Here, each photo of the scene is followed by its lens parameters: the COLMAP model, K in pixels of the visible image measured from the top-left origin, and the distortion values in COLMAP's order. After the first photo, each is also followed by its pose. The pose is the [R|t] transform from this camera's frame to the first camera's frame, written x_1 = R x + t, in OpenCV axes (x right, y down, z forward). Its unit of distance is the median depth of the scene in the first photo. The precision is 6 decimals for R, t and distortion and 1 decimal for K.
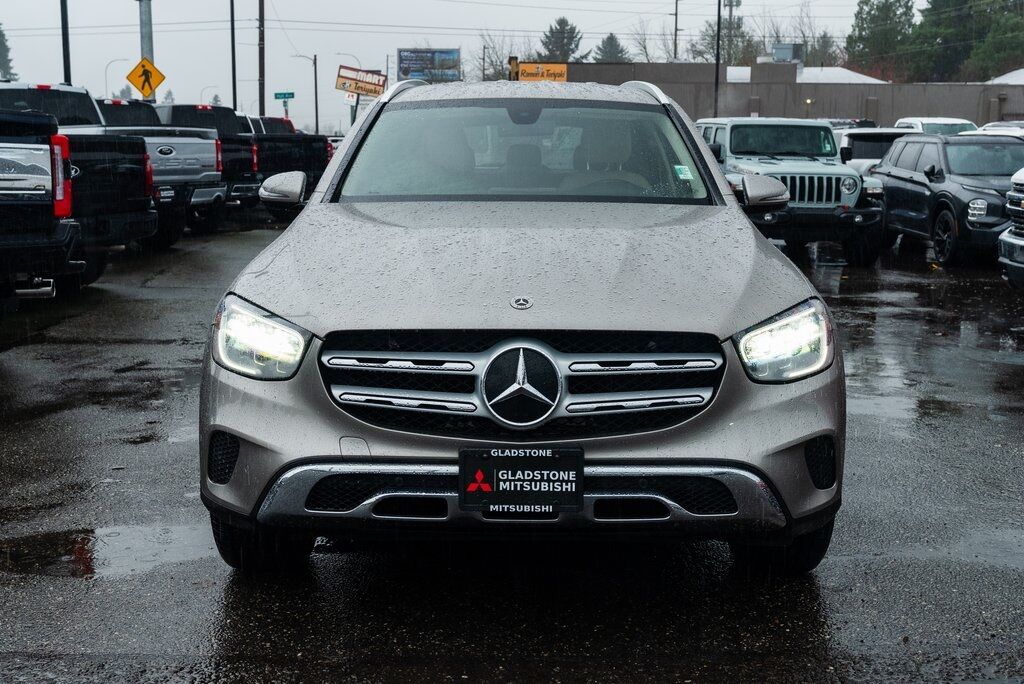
lens RADIAL K [[1178.5, 0, 512.0], [0, 1178.5, 342.0], [0, 0, 1]] dist [0.015780, 0.006063]
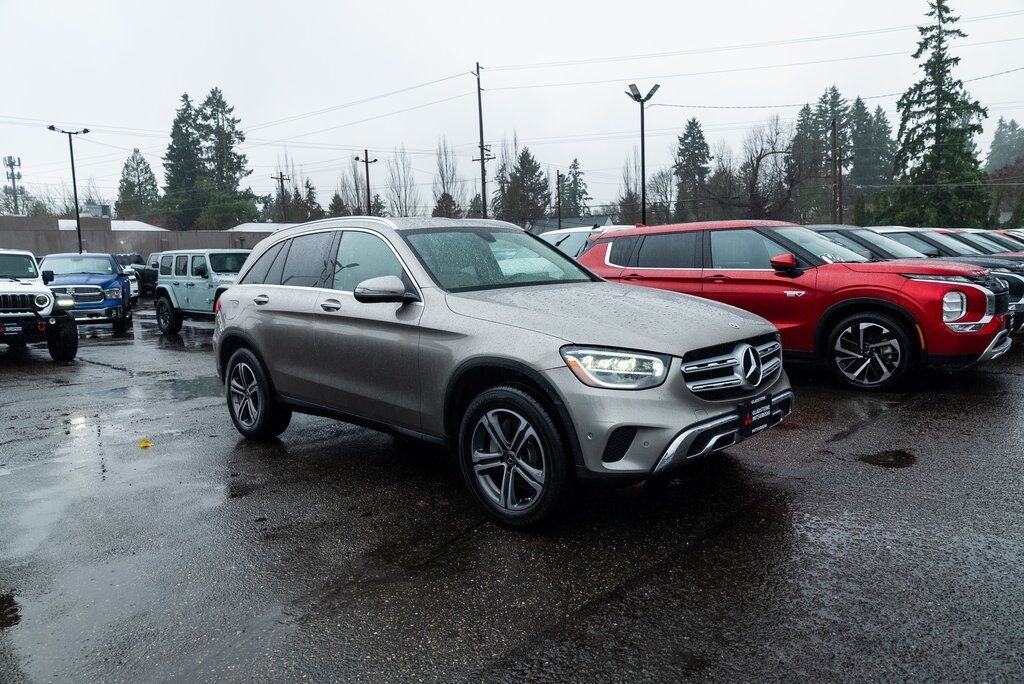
lens RADIAL K [[697.7, 0, 512.0], [0, 697.7, 342.0], [0, 0, 1]] dist [-0.034604, 0.019471]
pose [[0.680997, -0.114030, 0.723354, -1.075290], [0.156007, 0.987716, 0.008832, -0.073574], [-0.715475, 0.106834, 0.690421, 0.471940]]
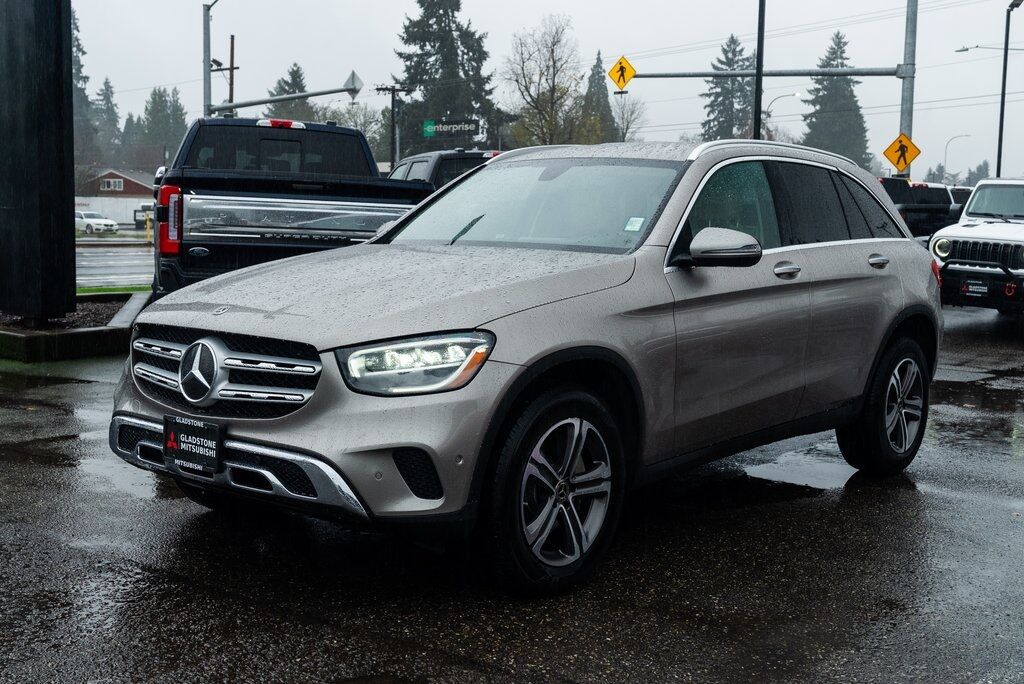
lens RADIAL K [[1178.5, 0, 512.0], [0, 1178.5, 342.0], [0, 0, 1]] dist [0.015780, 0.006063]
pose [[0.776522, 0.077265, -0.625334, 1.076896], [-0.116378, 0.992965, -0.021827, -0.007455], [0.619249, 0.089724, 0.780052, 0.184111]]
